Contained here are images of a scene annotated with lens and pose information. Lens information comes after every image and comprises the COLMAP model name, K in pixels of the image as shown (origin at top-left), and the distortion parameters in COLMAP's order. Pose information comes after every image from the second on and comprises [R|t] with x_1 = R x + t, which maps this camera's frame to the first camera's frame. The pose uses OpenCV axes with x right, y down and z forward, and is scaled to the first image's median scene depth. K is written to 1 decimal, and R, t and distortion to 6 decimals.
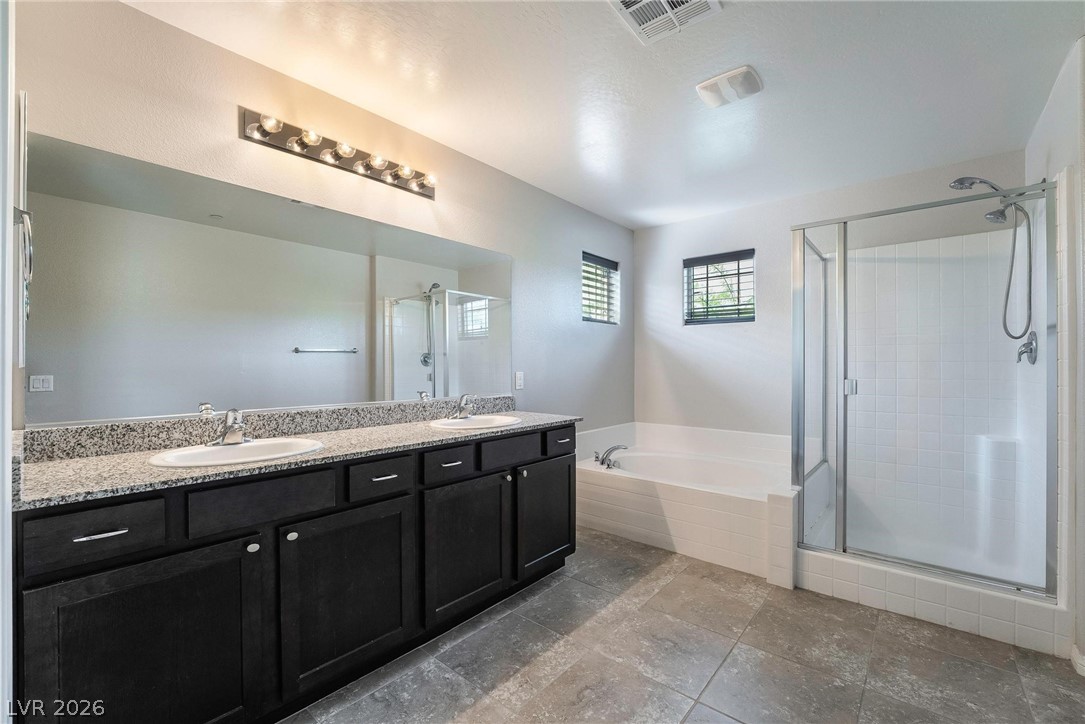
lens RADIAL K [[451.1, 0, 544.9], [0, 451.1, 364.7], [0, 0, 1]] dist [-0.020156, 0.001230]
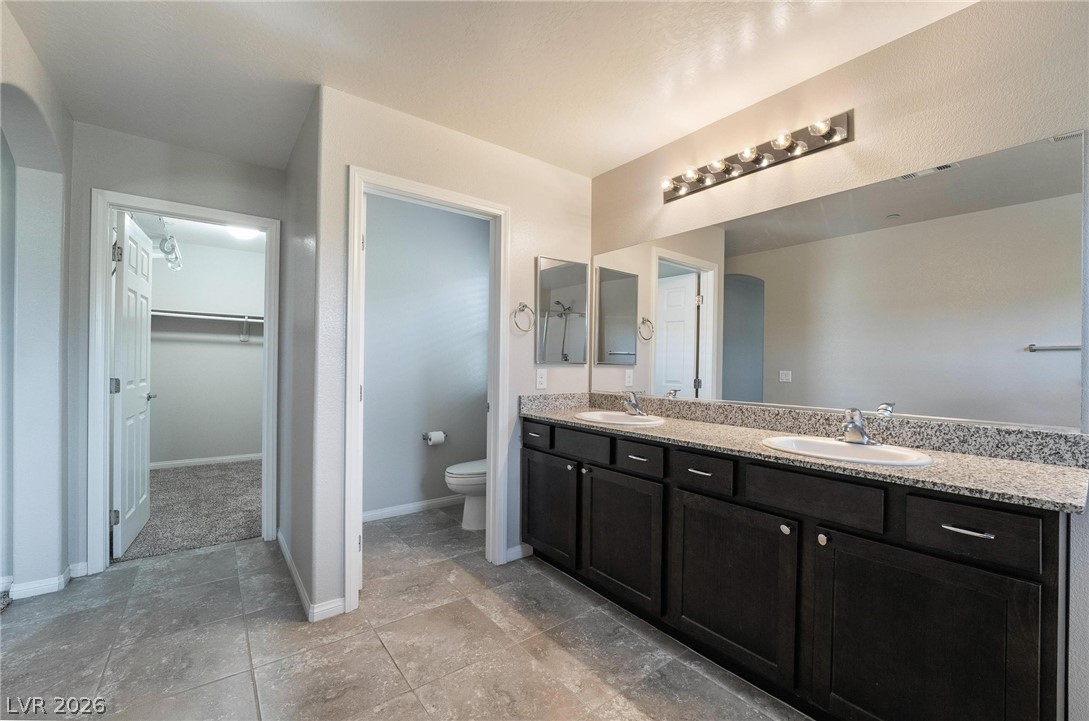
lens RADIAL K [[452.6, 0, 548.5], [0, 452.6, 360.0], [0, 0, 1]] dist [-0.014611, -0.000152]
pose [[-0.206586, -0.007002, -0.978403, 0.676672], [-0.009122, 0.999945, -0.005230, 0.000478], [0.978386, 0.007845, -0.206638, 0.794688]]
